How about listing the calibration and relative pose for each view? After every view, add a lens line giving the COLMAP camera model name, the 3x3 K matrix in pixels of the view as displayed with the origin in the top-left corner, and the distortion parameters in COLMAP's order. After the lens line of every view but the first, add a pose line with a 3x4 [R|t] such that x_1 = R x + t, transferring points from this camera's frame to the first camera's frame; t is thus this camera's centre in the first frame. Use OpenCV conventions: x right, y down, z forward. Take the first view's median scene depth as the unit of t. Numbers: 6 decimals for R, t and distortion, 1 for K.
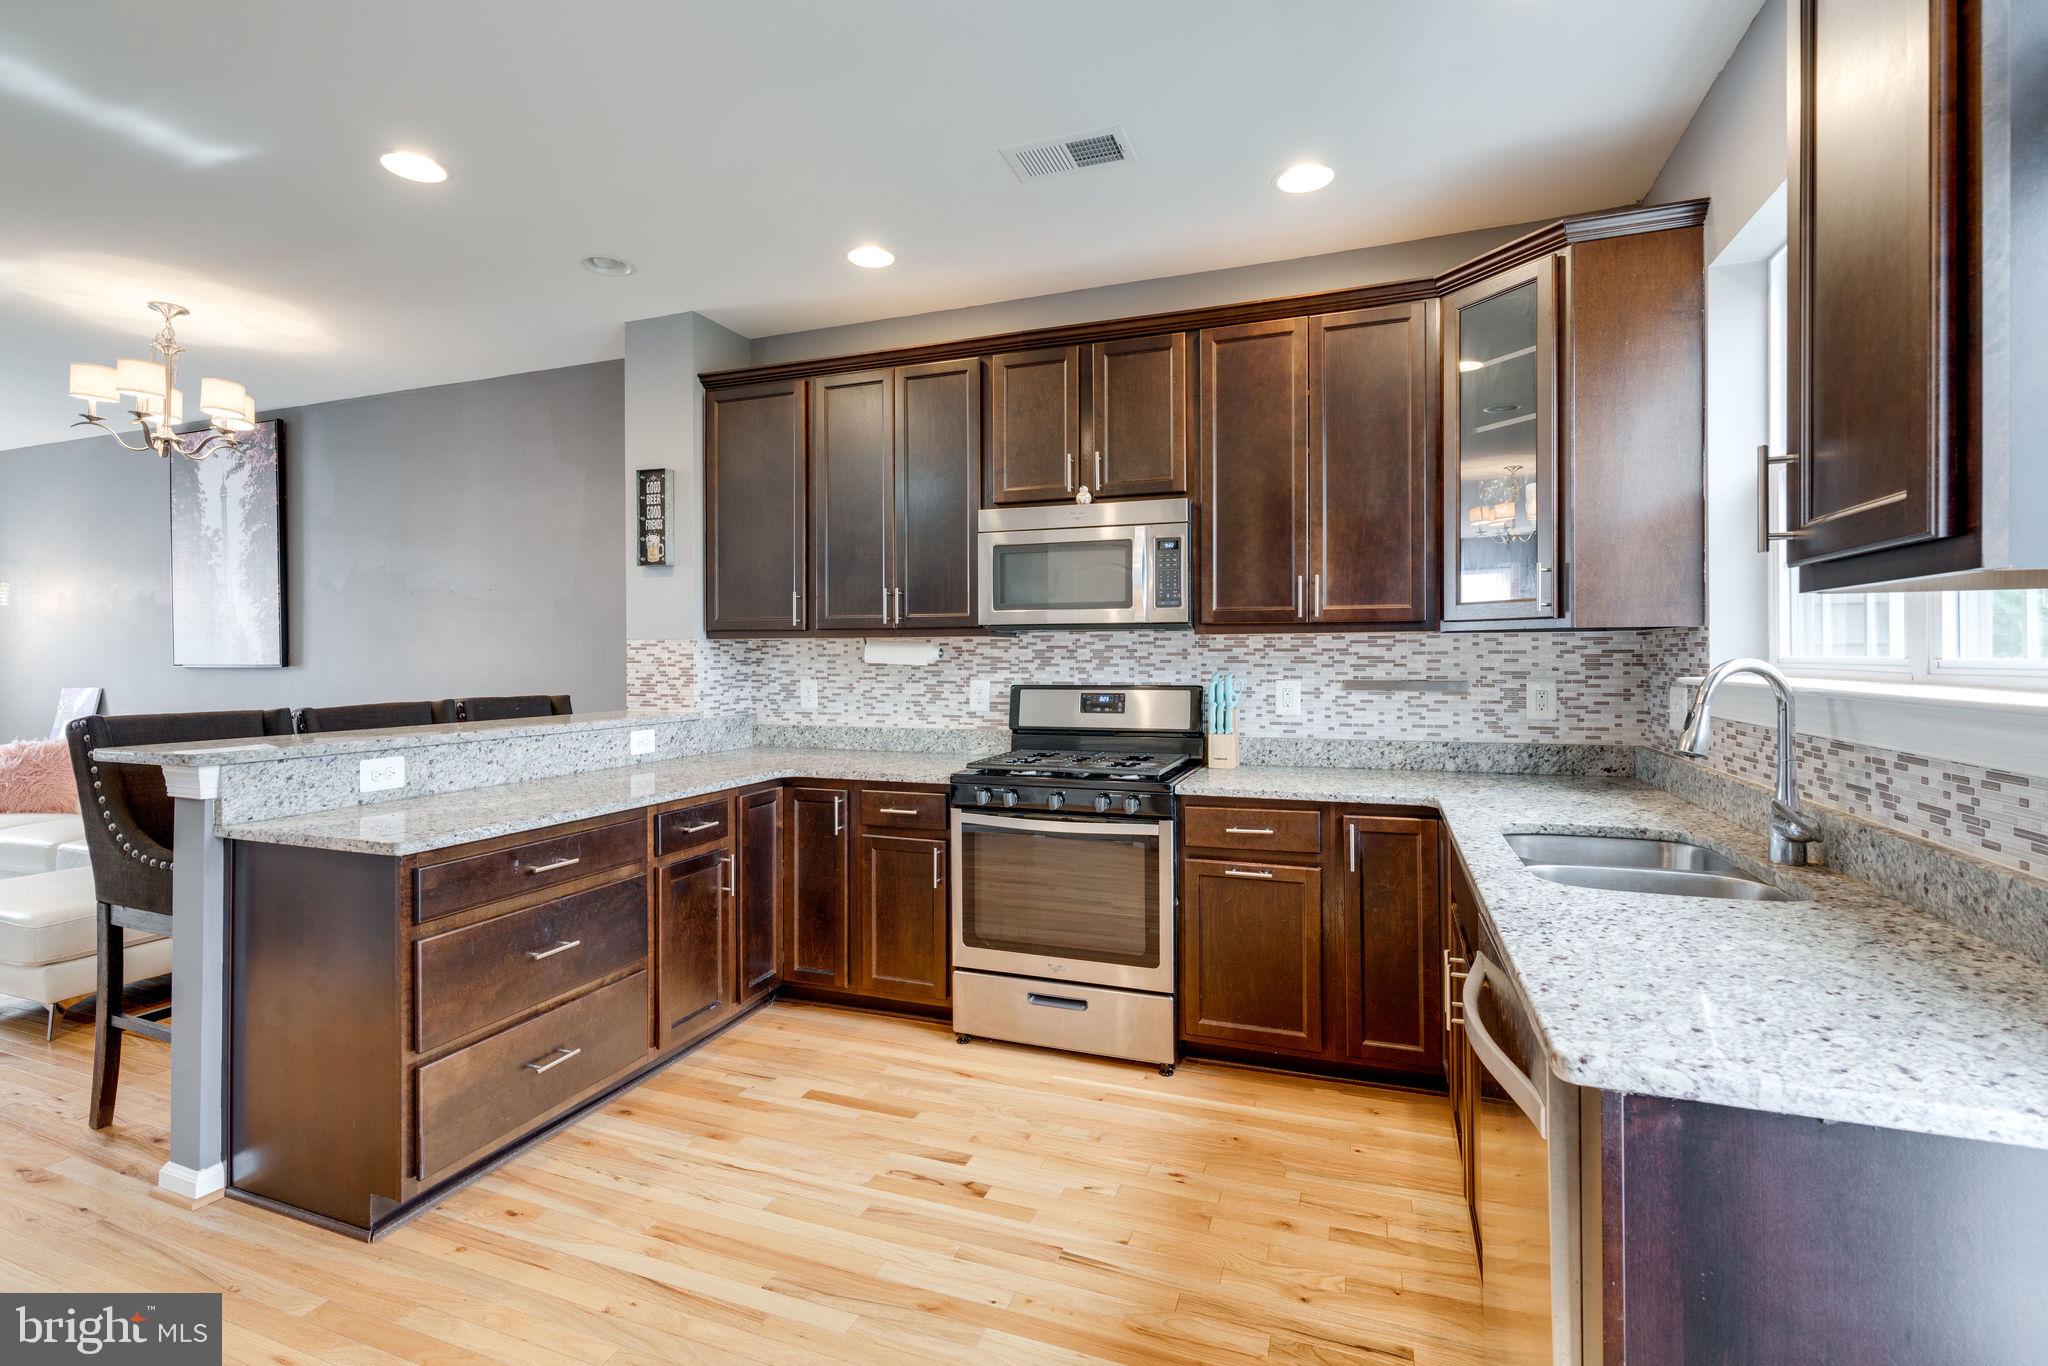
lens RADIAL K [[917.2, 0, 1008.6], [0, 917.2, 661.5], [0, 0, 1]] dist [-0.007467, 0.003834]
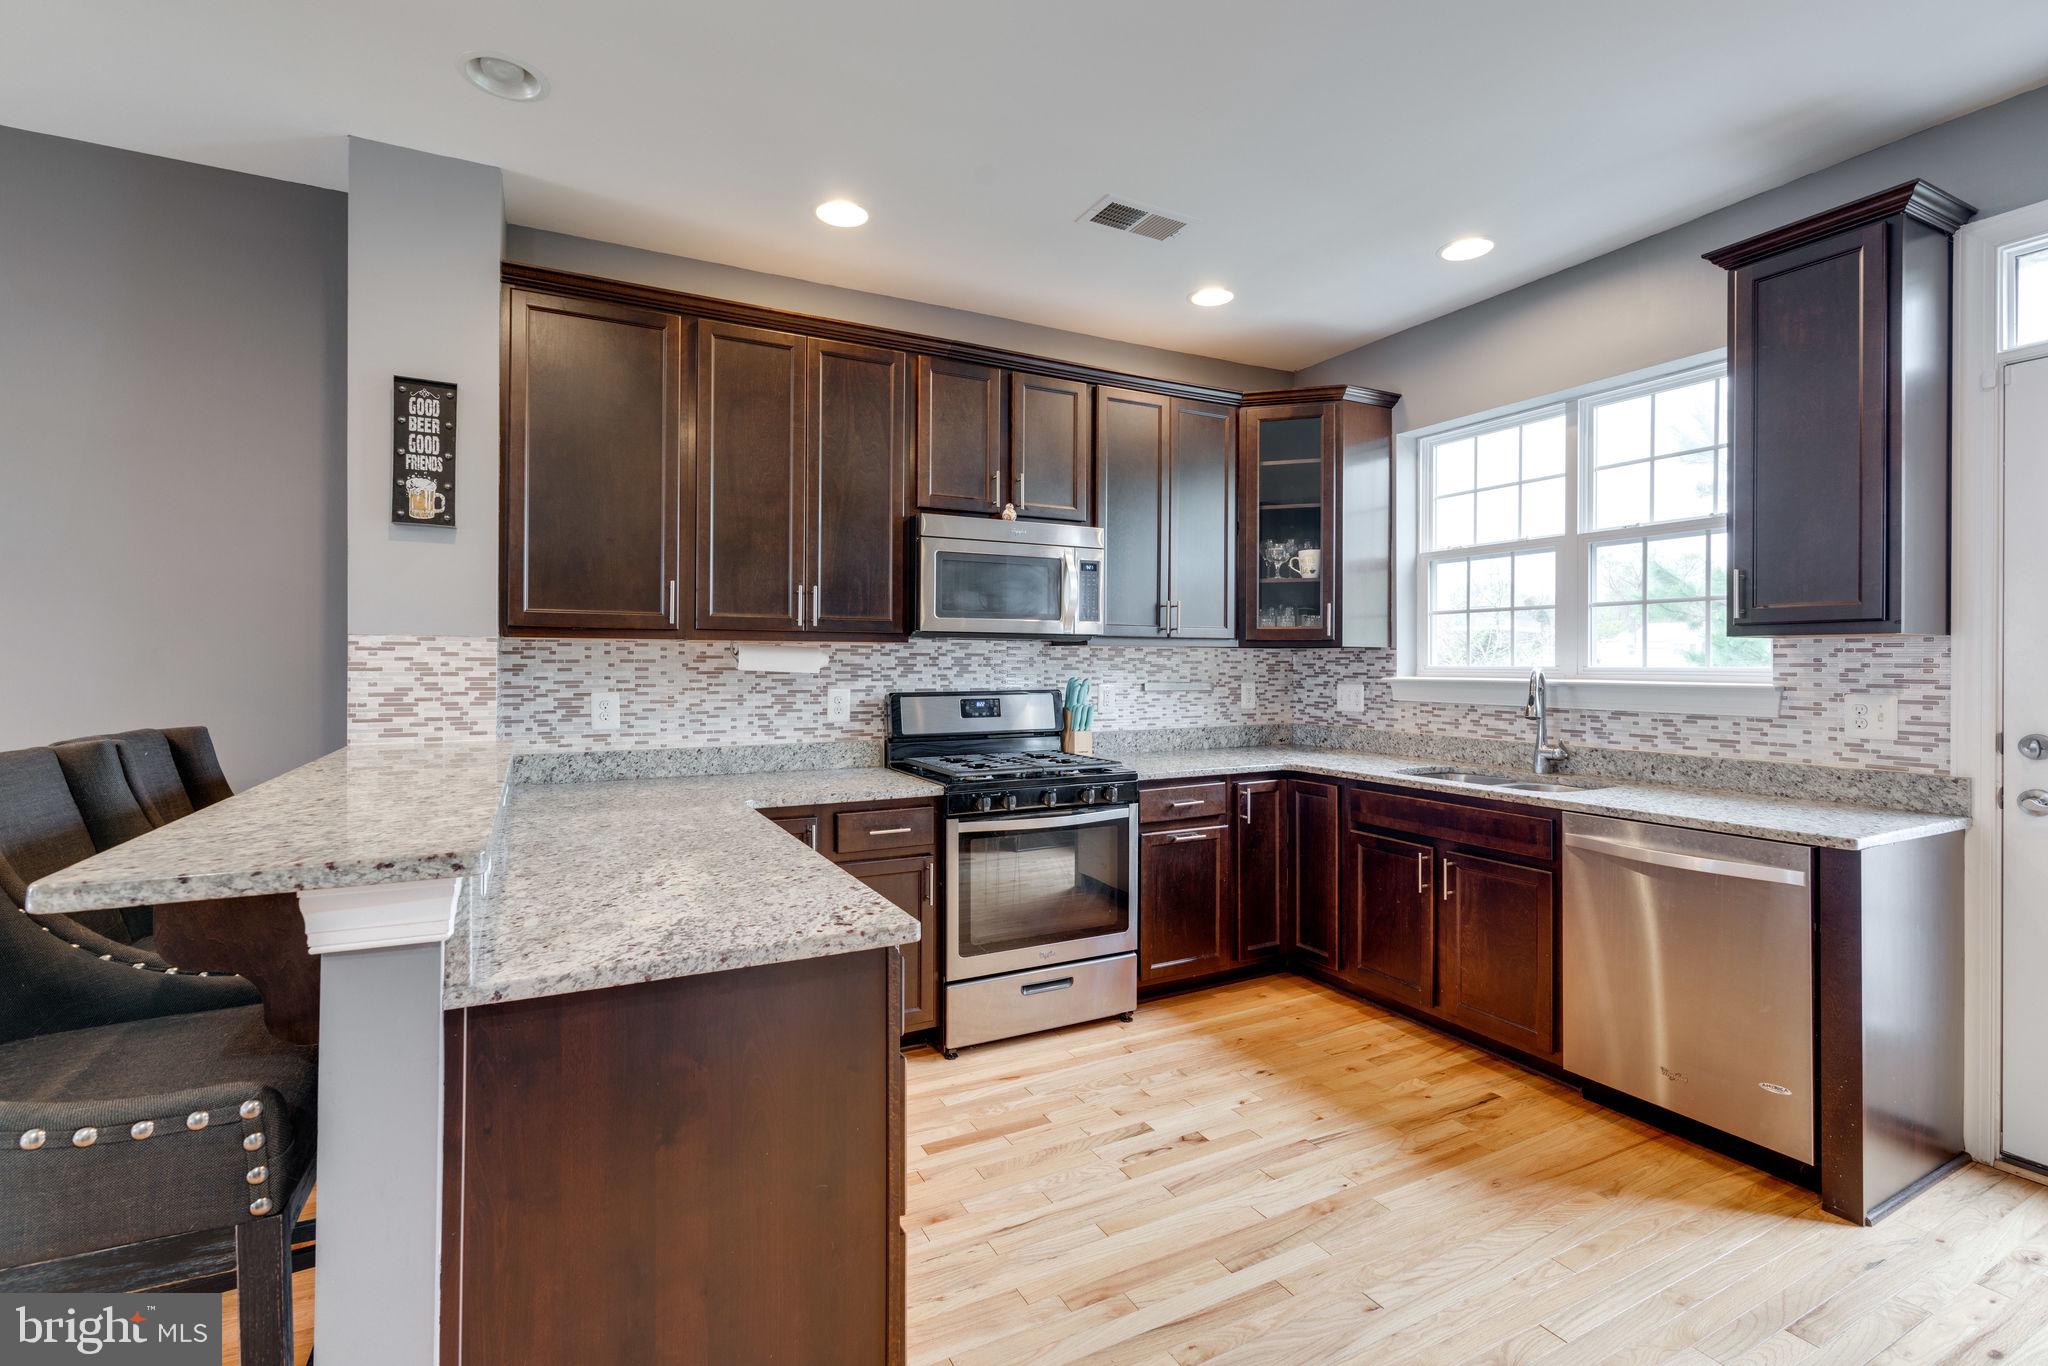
lens RADIAL K [[917.2, 0, 1001.4], [0, 917.2, 669.1], [0, 0, 1]] dist [-0.007467, 0.003834]
pose [[0.674647, -0.000609, 0.738140, -0.752276], [0.000650, 1.000000, 0.000231, 0.000305], [-0.738140, 0.000324, 0.674648, 0.306817]]
